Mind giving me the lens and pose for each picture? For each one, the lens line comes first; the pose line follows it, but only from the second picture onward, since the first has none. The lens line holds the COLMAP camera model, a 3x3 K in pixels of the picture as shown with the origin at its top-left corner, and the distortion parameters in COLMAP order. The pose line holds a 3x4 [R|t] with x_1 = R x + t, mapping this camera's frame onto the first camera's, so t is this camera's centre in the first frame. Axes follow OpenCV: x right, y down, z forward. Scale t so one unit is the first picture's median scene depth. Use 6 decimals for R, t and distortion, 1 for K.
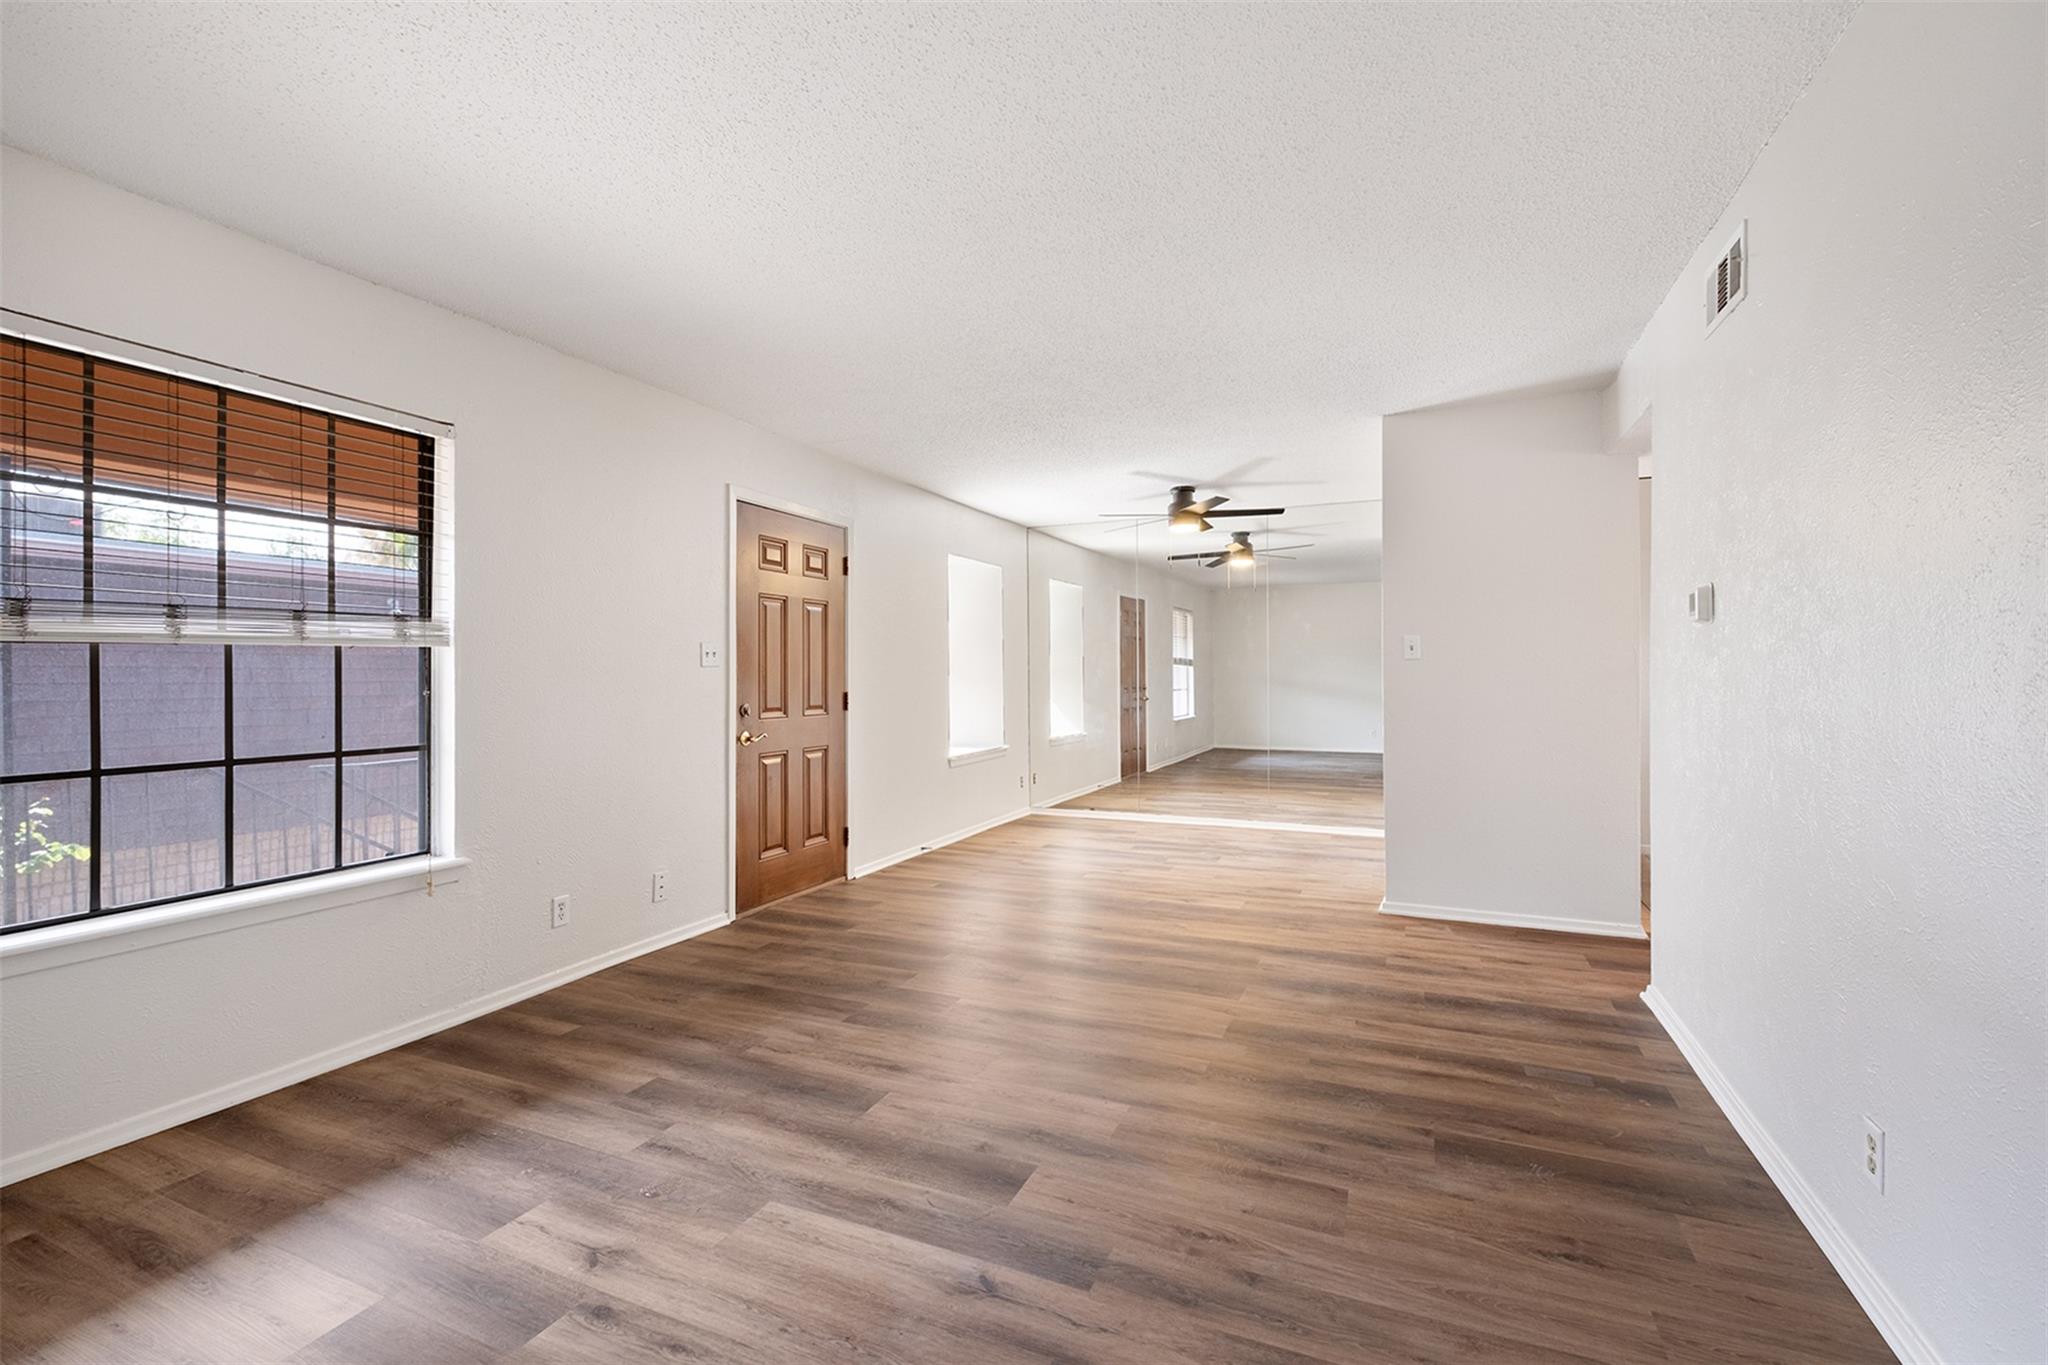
lens RADIAL K [[892.3, 0, 1016.3], [0, 892.3, 670.9], [0, 0, 1]] dist [-0.006178, -0.000860]
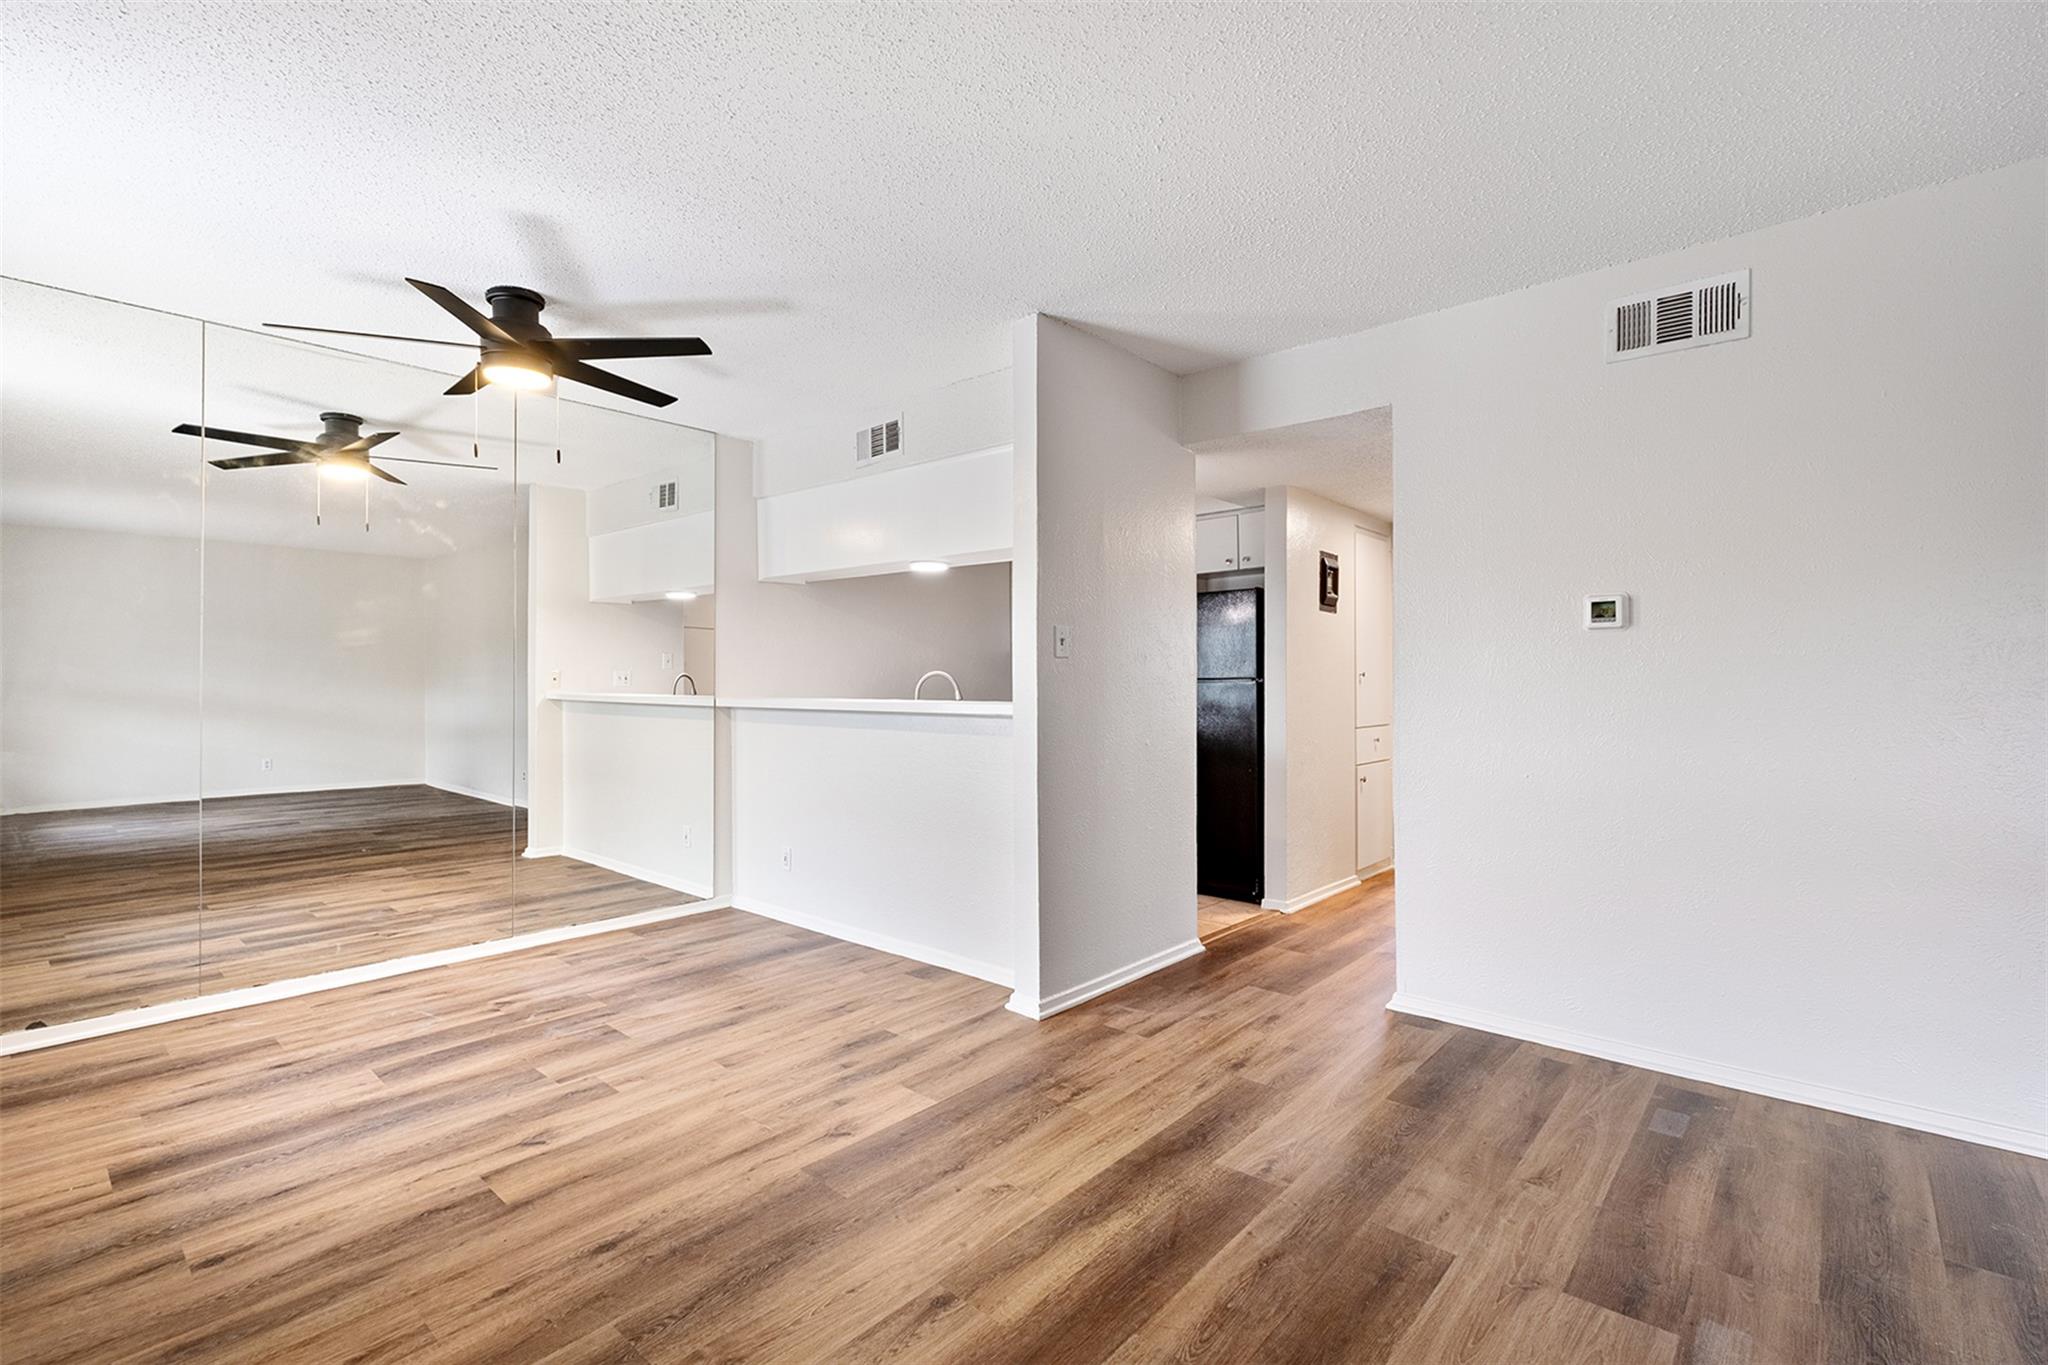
lens RADIAL K [[892.3, 0, 1016.3], [0, 892.3, 670.9], [0, 0, 1]] dist [-0.006178, -0.000860]
pose [[0.294981, 0.018396, 0.955326, -0.386489], [-0.007710, 0.999828, -0.016872, 0.009406], [-0.955472, -0.002389, 0.295072, 1.124230]]
